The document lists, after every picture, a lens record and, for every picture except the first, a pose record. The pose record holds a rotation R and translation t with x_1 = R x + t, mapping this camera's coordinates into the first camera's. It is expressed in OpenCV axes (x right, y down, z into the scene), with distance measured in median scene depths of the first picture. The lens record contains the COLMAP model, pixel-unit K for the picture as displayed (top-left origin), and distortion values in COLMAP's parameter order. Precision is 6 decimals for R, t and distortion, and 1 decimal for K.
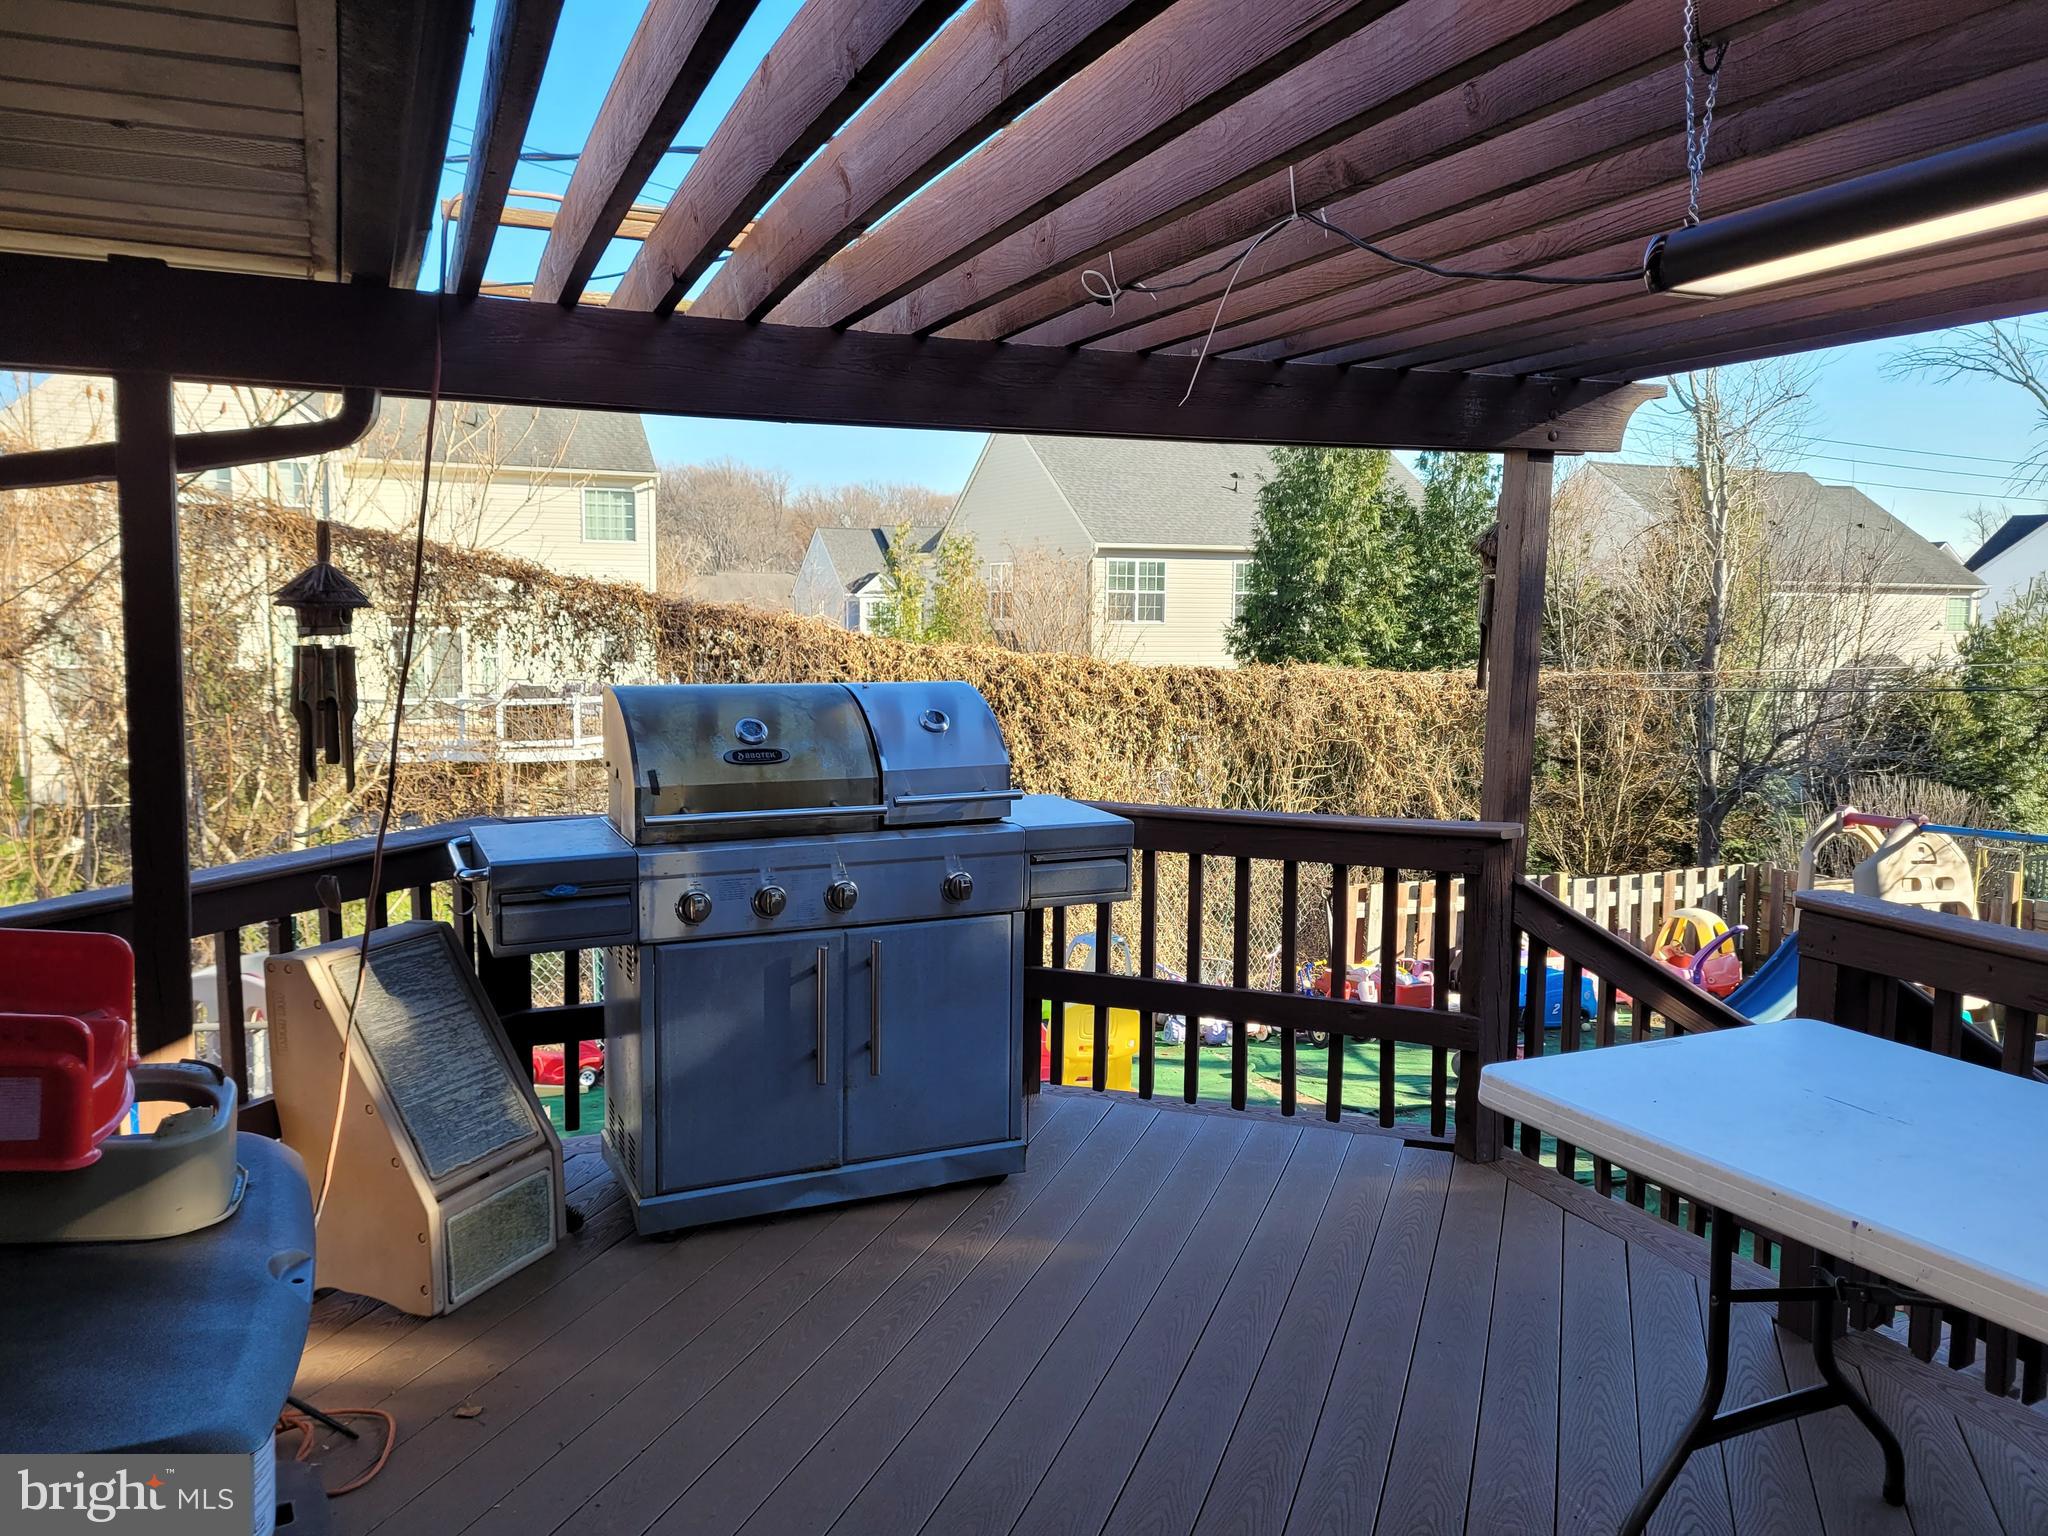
lens RADIAL K [[1532.8, 0, 1027.4], [0, 1532.8, 772.9], [0, 0, 1]] dist [0.059949, -0.050994]
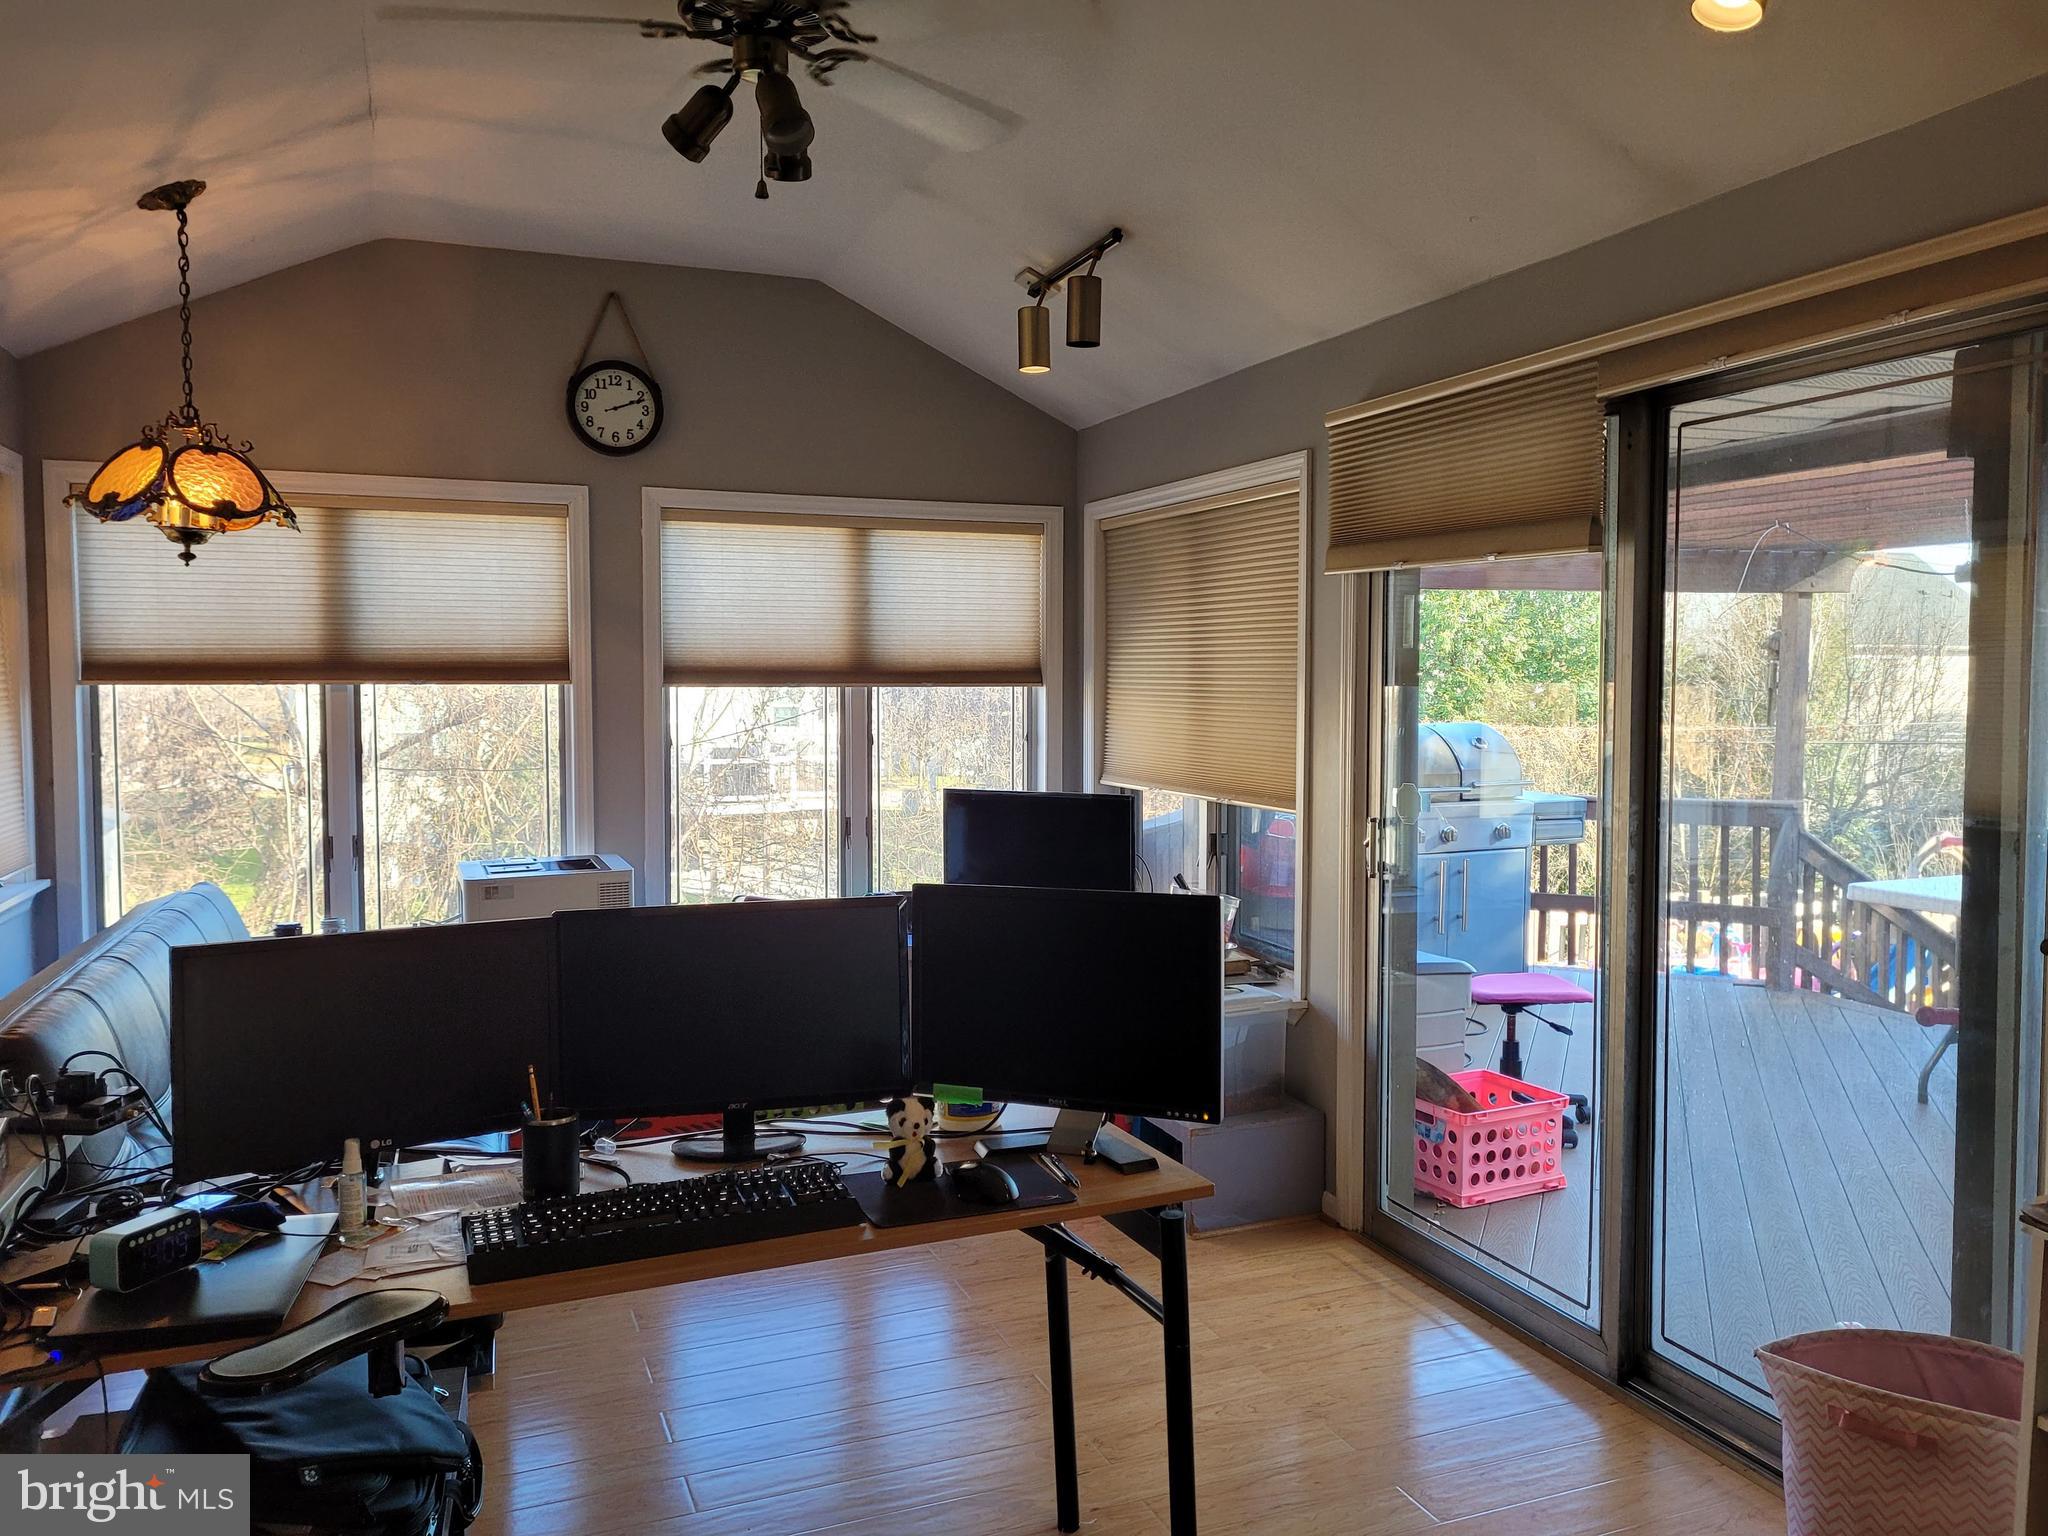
lens RADIAL K [[1532.8, 0, 1040.2], [0, 1532.8, 756.1], [0, 0, 1]] dist [0.059949, -0.050994]
pose [[0.999749, -0.005791, -0.021635, -0.086707], [0.004643, 0.998596, -0.052766, 0.012056], [0.021910, 0.052652, 0.998373, -0.134925]]
